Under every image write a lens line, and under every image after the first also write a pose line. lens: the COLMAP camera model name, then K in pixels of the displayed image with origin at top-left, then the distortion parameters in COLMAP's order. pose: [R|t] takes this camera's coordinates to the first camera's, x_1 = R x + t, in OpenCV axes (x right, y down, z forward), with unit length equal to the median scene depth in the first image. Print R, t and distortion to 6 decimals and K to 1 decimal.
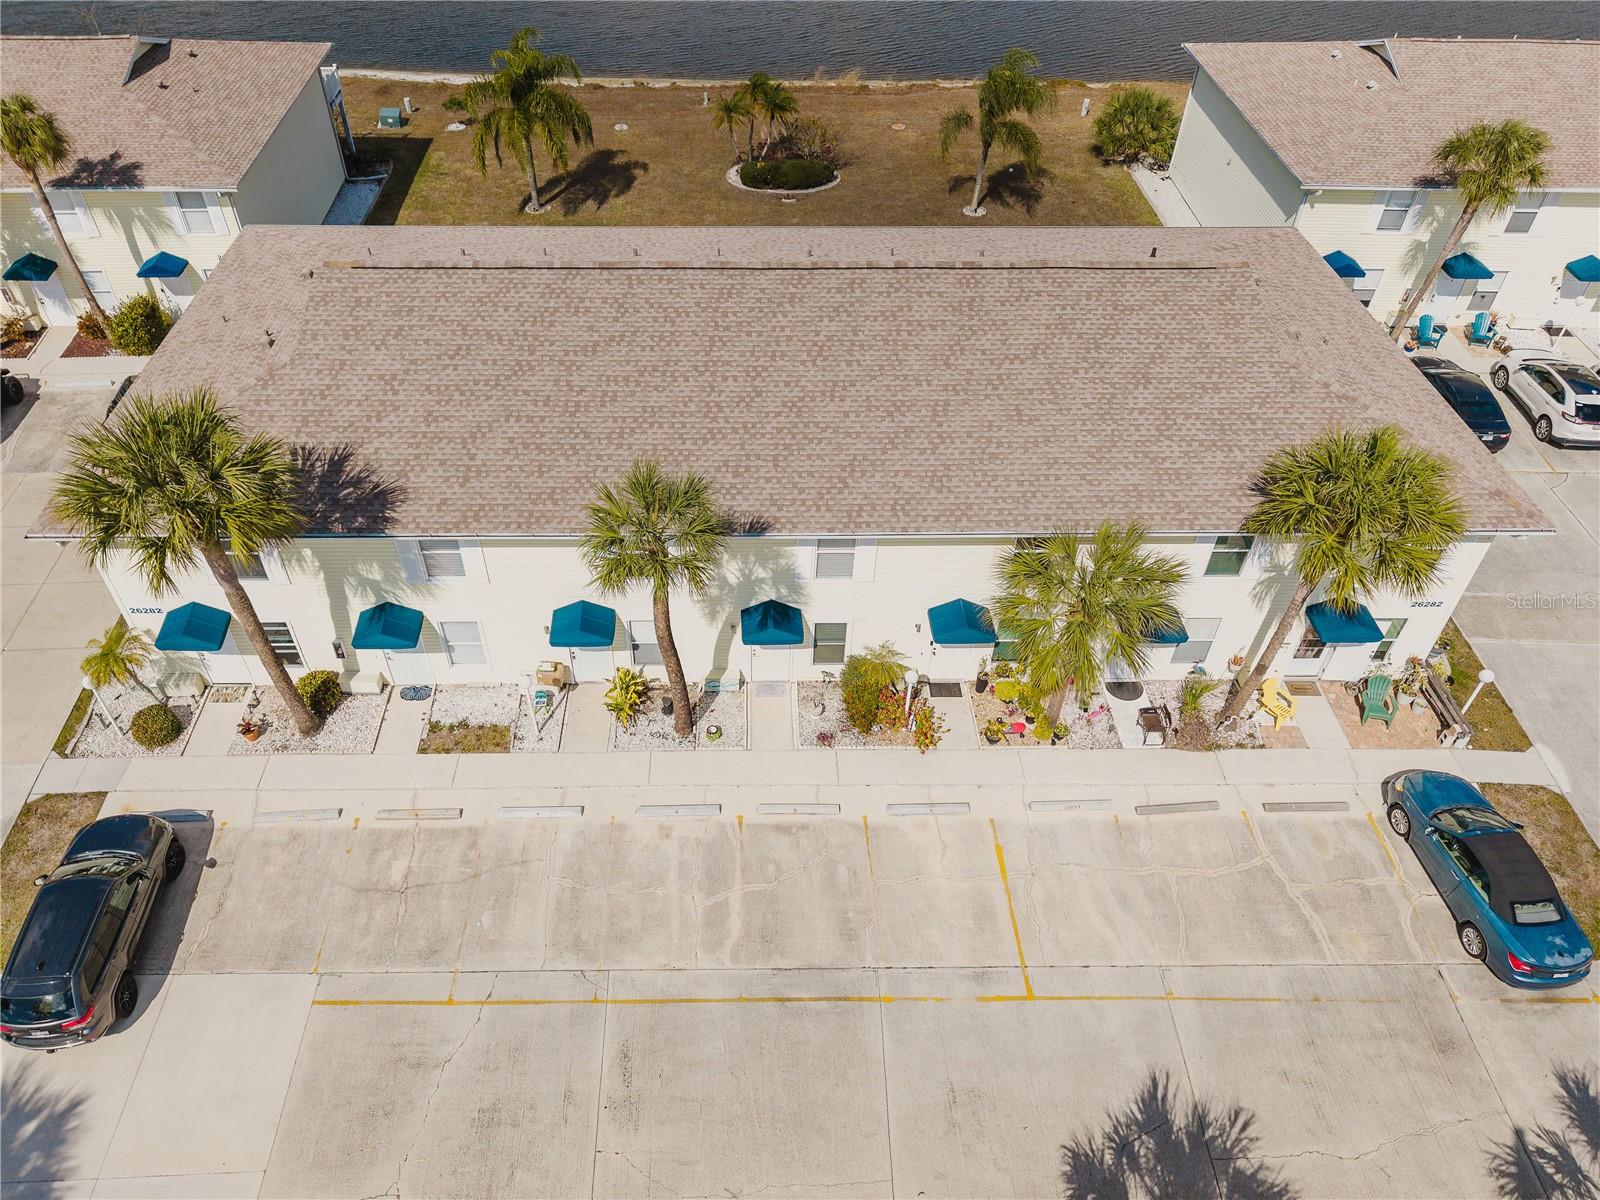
lens RADIAL K [[1122.4, 0, 800.0], [0, 1122.4, 600.0], [0, 0, 1]] dist [0.002591, 0.000317]
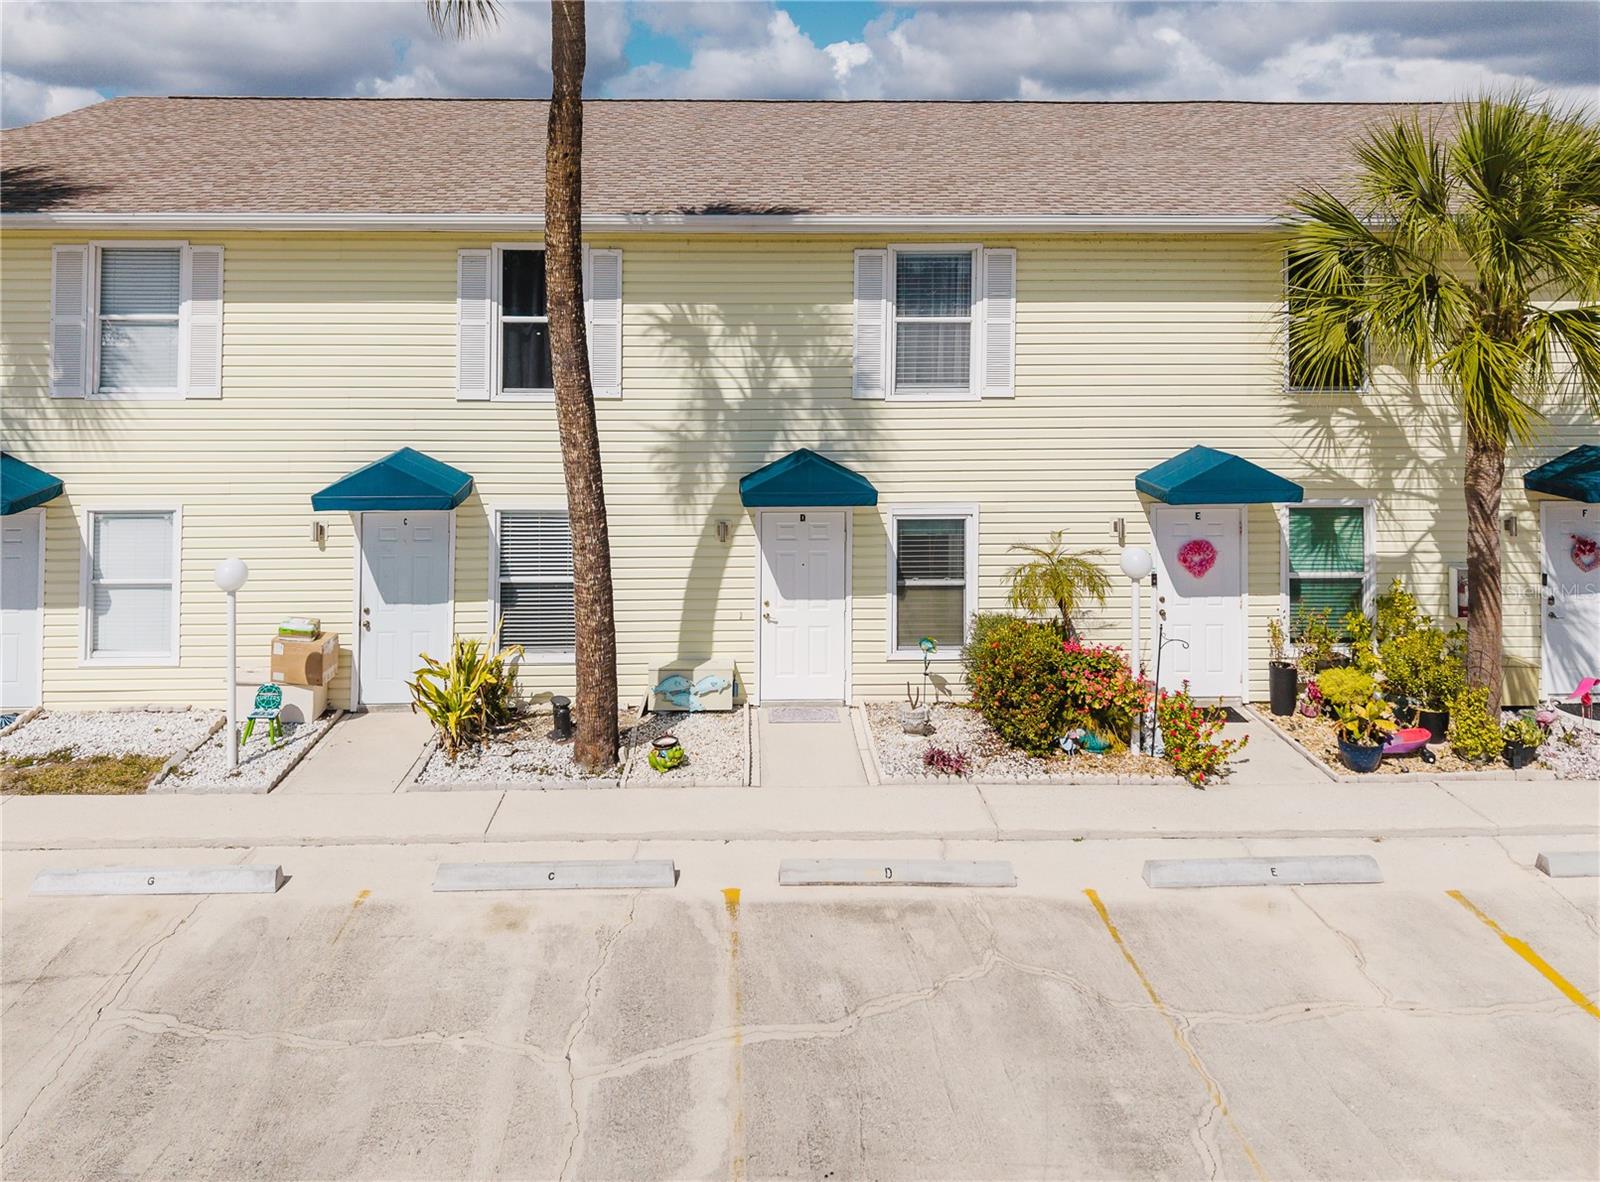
lens RADIAL K [[1150.4, 0, 778.8], [0, 1150.4, 590.7], [0, 0, 1]] dist [-0.006906, -0.001150]
pose [[0.999951, 0.002540, 0.009555, -0.042858], [0.004997, 0.704100, -0.710083, 0.384511], [-0.008532, 0.710096, 0.704053, 0.690396]]
